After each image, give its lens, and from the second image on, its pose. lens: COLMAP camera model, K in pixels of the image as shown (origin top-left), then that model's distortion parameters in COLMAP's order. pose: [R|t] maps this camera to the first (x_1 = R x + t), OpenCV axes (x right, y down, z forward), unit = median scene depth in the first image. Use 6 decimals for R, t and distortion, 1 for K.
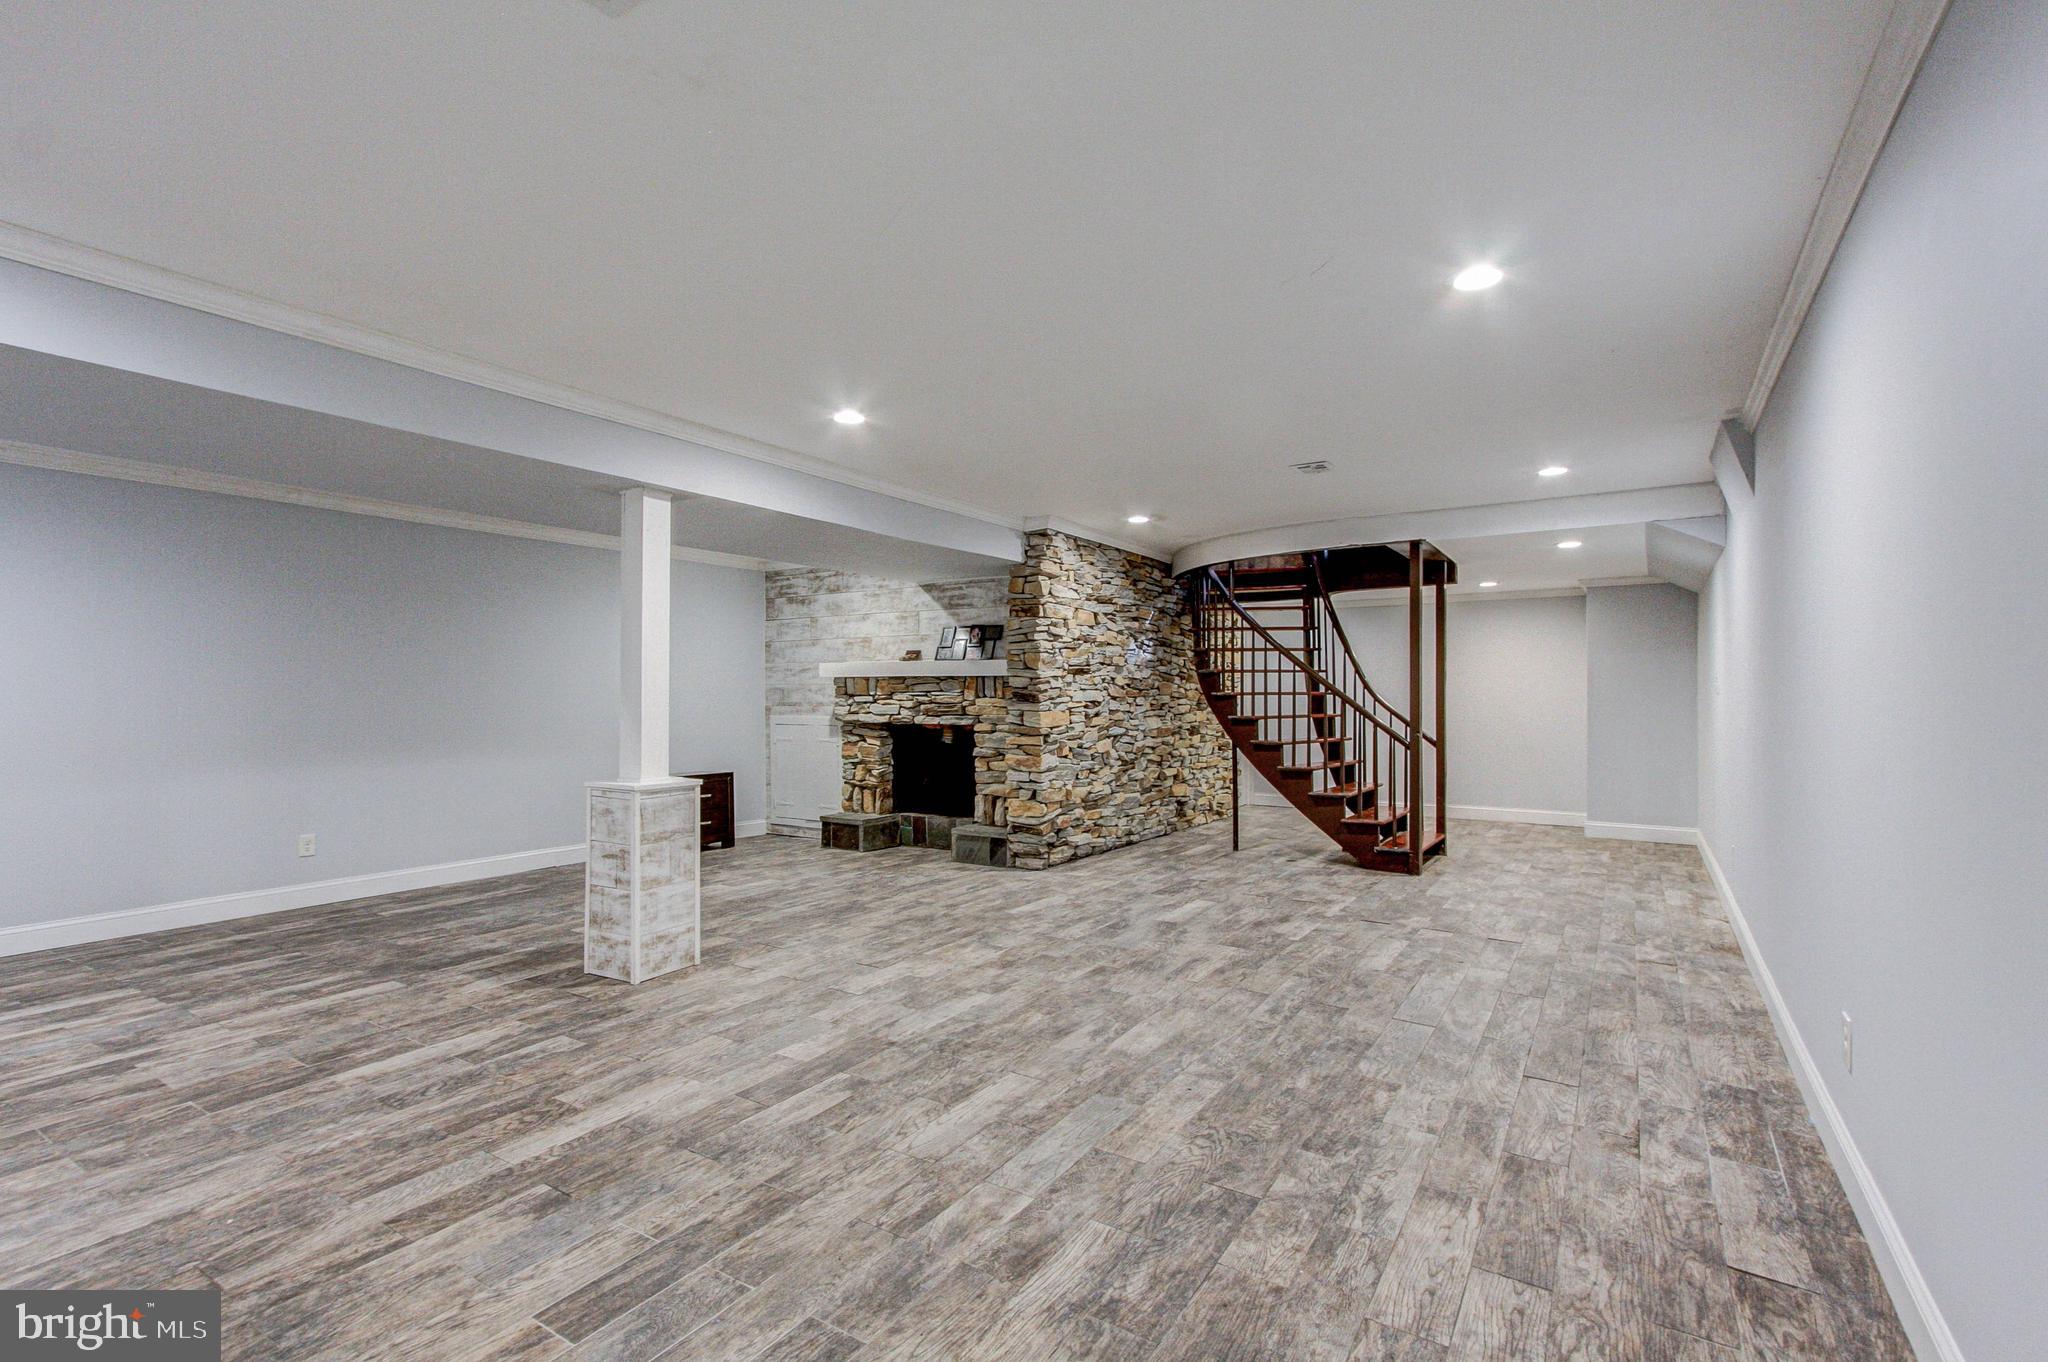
lens RADIAL K [[960.4, 0, 1021.2], [0, 960.4, 691.7], [0, 0, 1]] dist [0.001158, 0.003322]
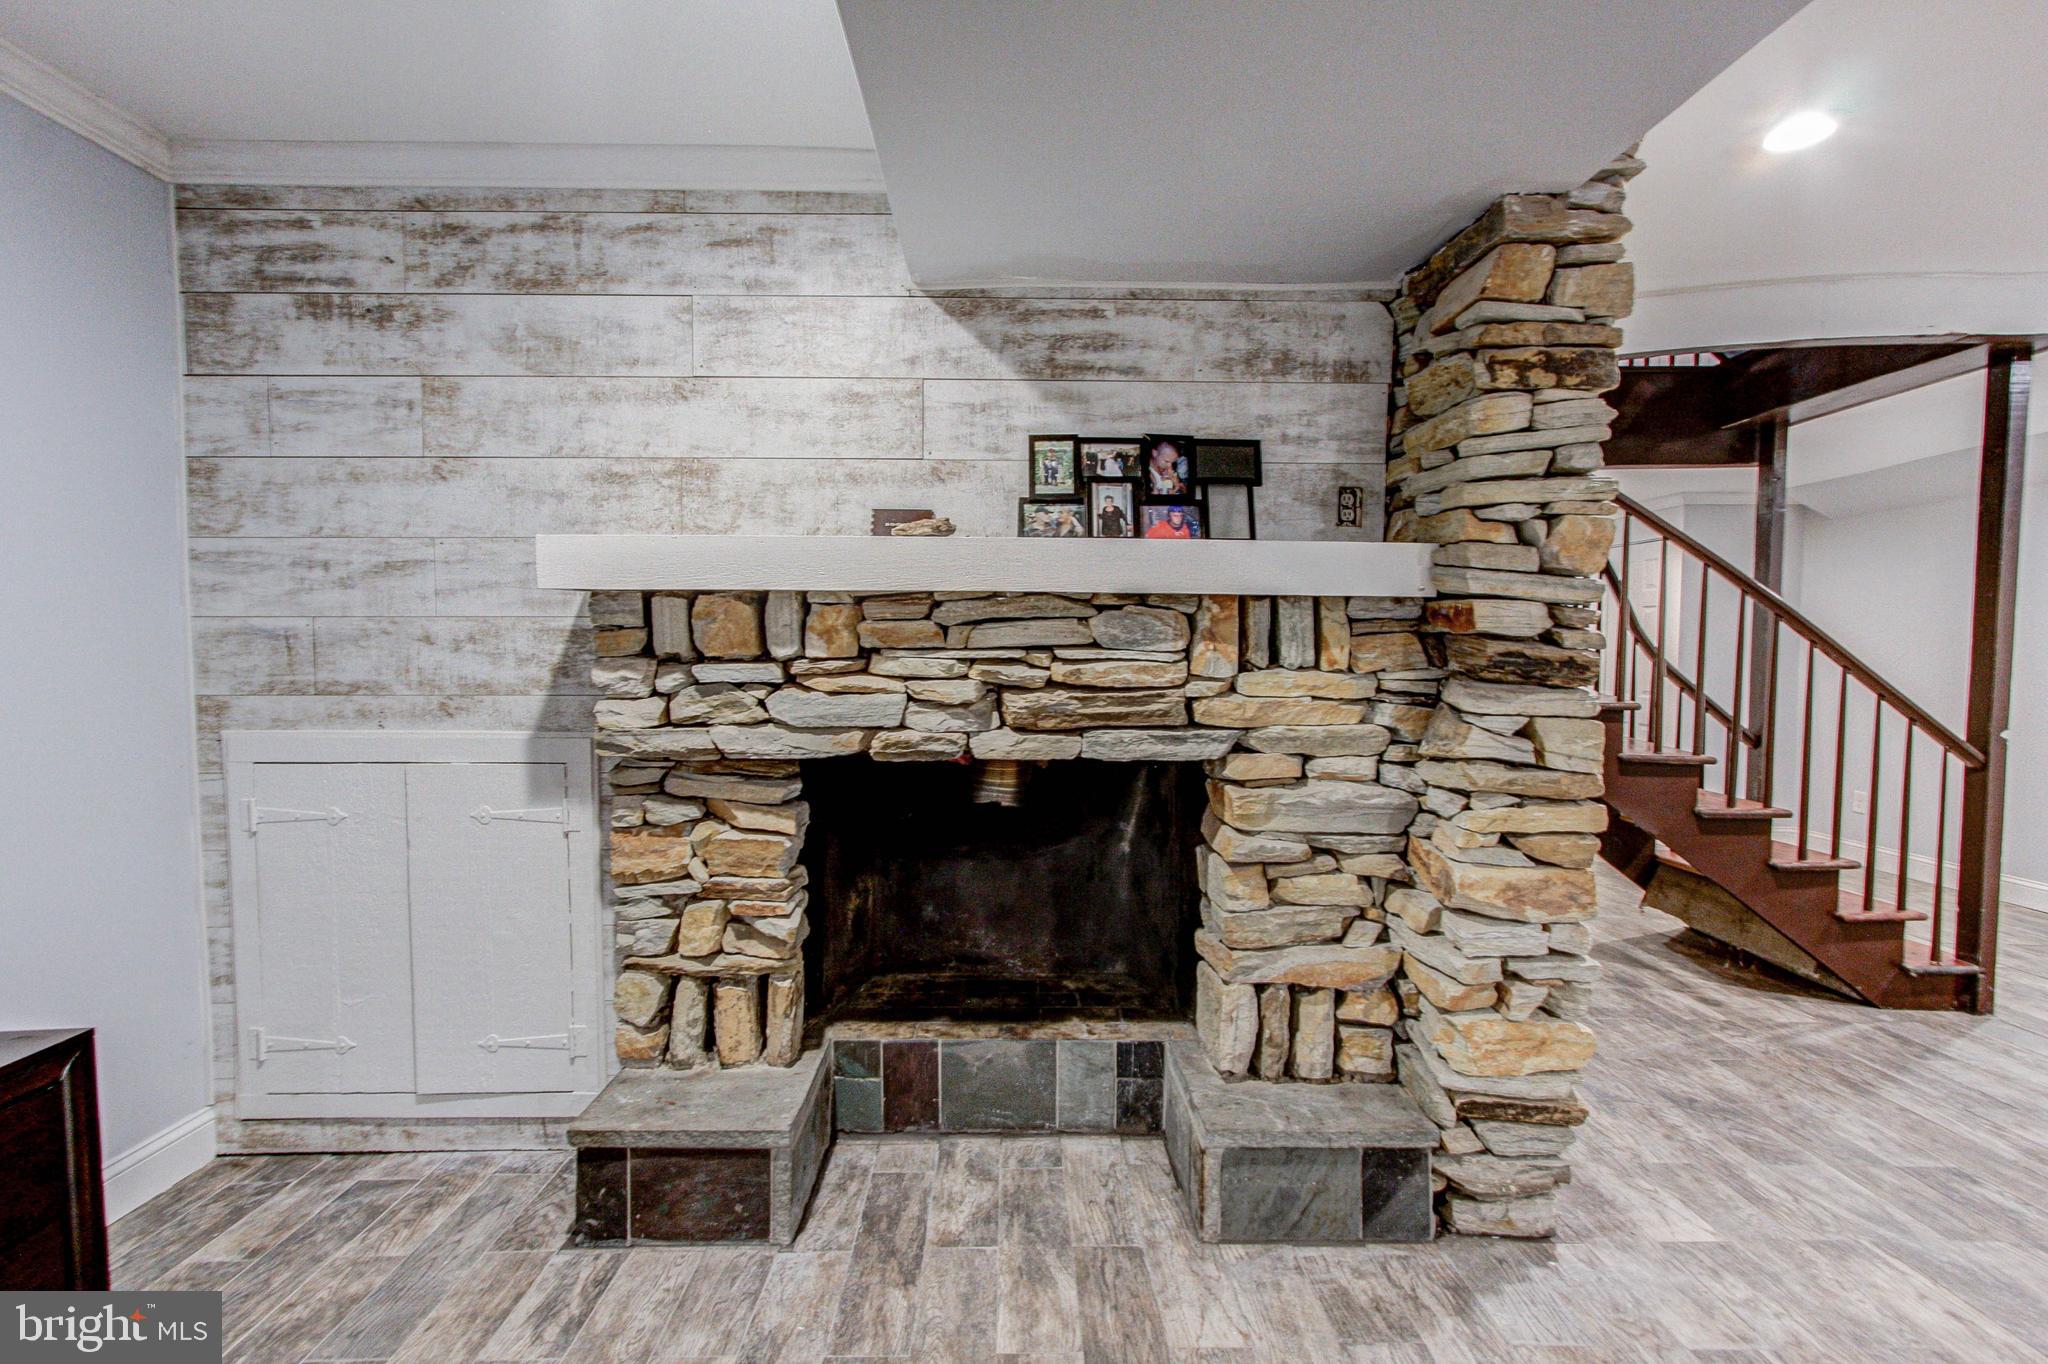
lens RADIAL K [[960.4, 0, 1021.2], [0, 960.4, 692.7], [0, 0, 1]] dist [0.001158, 0.003322]
pose [[0.838120, -0.021662, 0.545056, -0.244542], [-0.006016, 0.998783, 0.048945, -0.000666], [-0.545453, -0.044301, 0.836970, 0.720085]]
